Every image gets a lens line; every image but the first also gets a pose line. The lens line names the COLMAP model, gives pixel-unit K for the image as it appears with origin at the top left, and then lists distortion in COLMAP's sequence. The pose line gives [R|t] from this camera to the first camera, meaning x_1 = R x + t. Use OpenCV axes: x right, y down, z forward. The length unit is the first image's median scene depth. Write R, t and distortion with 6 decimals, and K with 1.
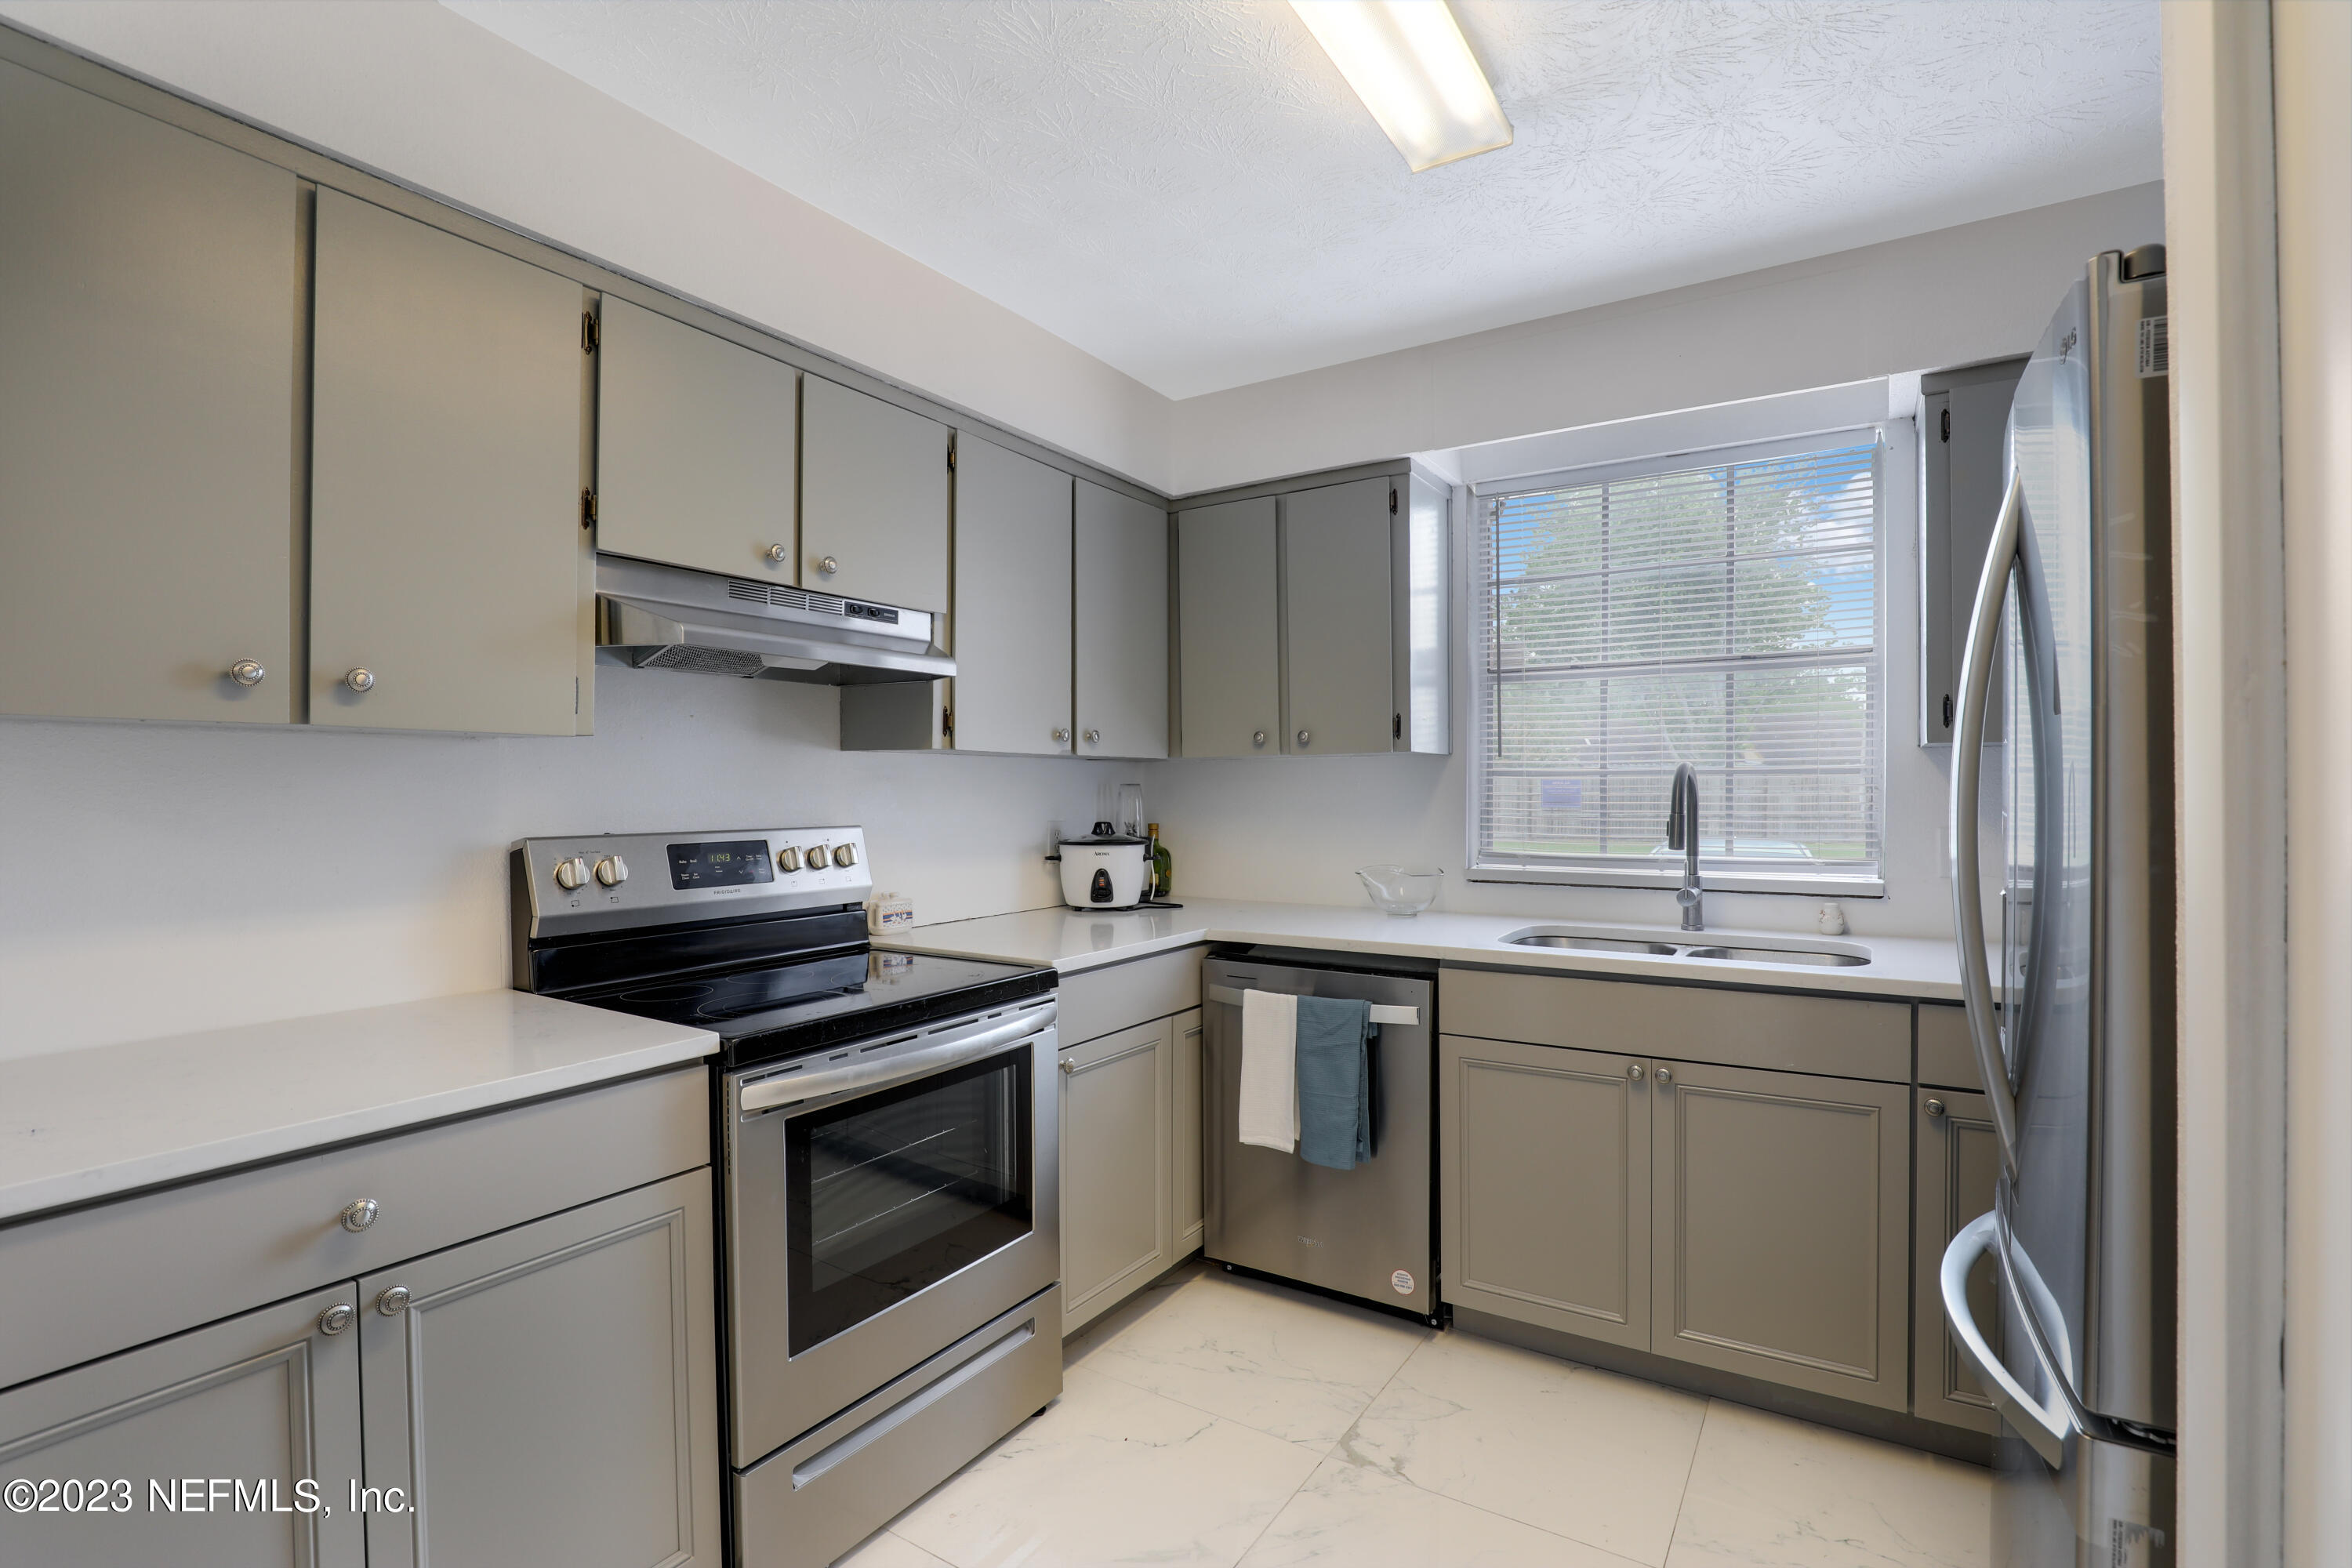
lens RADIAL K [[1084.1, 0, 1172.3], [0, 1084.1, 796.9], [0, 0, 1]] dist [-0.029962, 0.004982]
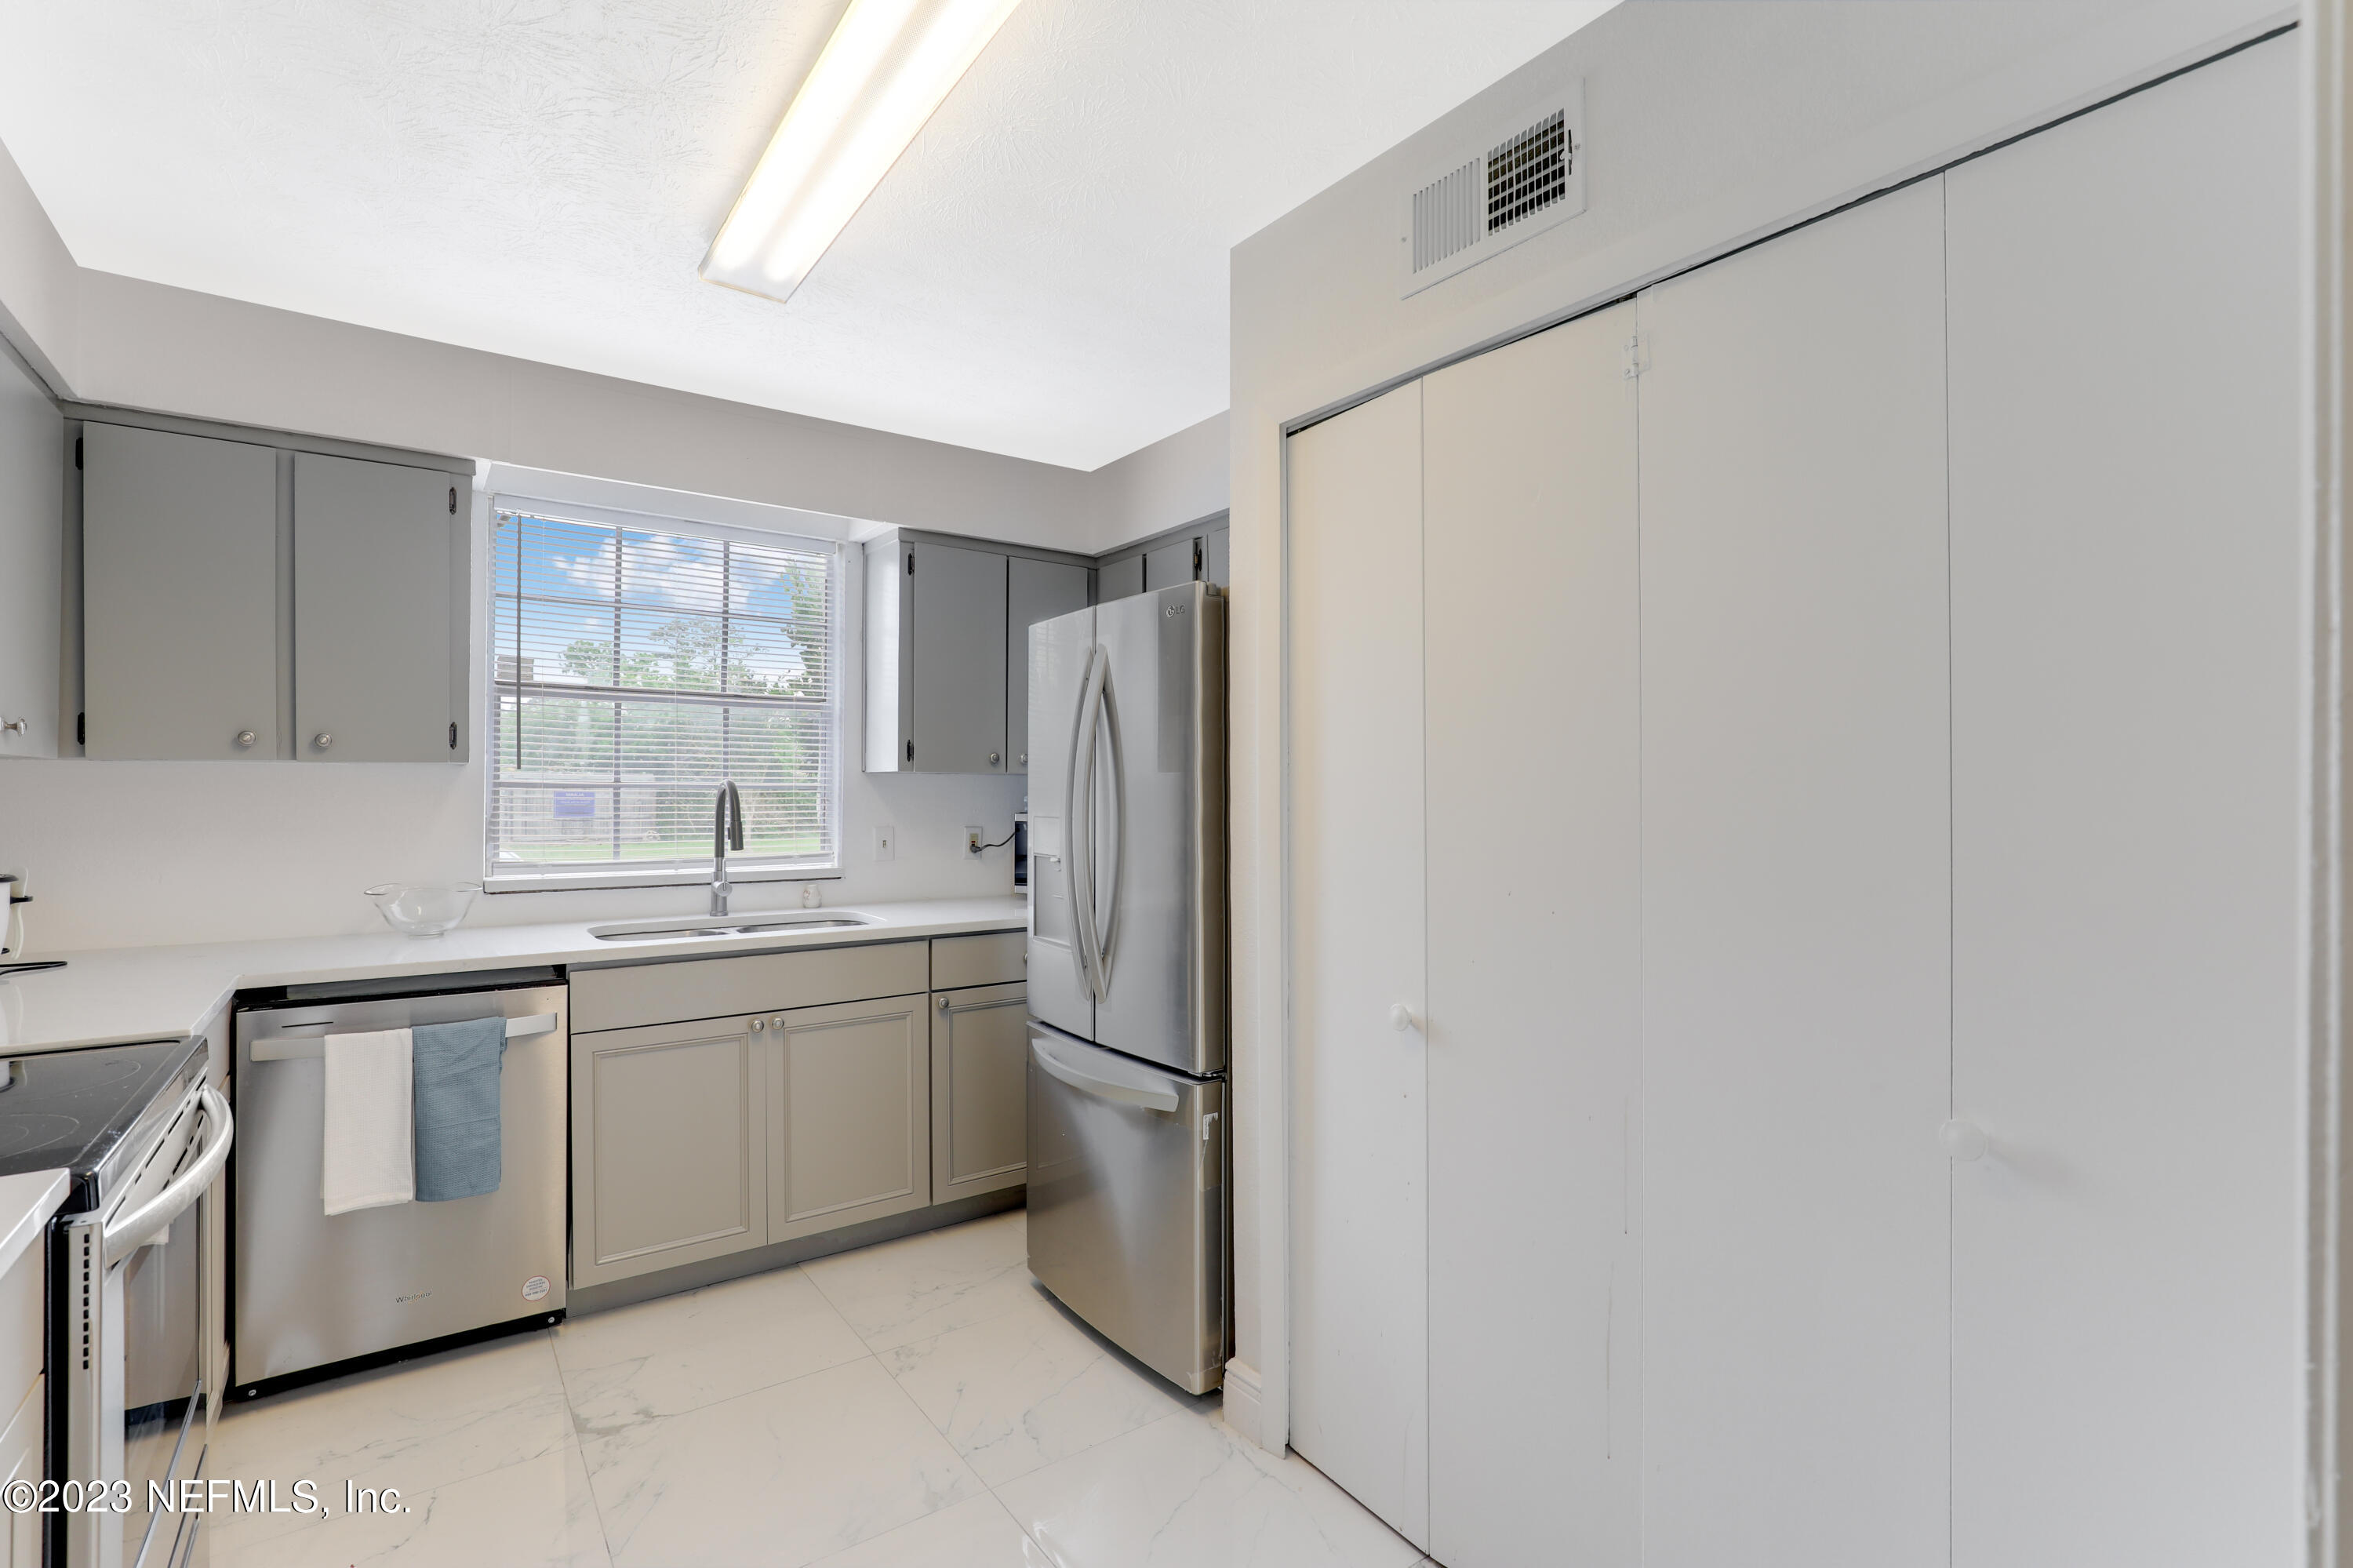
lens RADIAL K [[1084.6, 0, 1179.7], [0, 1084.6, 786.5], [0, 0, 1]] dist [-0.029962, 0.004982]
pose [[0.364750, 0.010350, 0.931048, -0.471849], [0.004347, 0.999908, -0.012818, -0.005665], [-0.931095, 0.008723, 0.364671, 0.060172]]
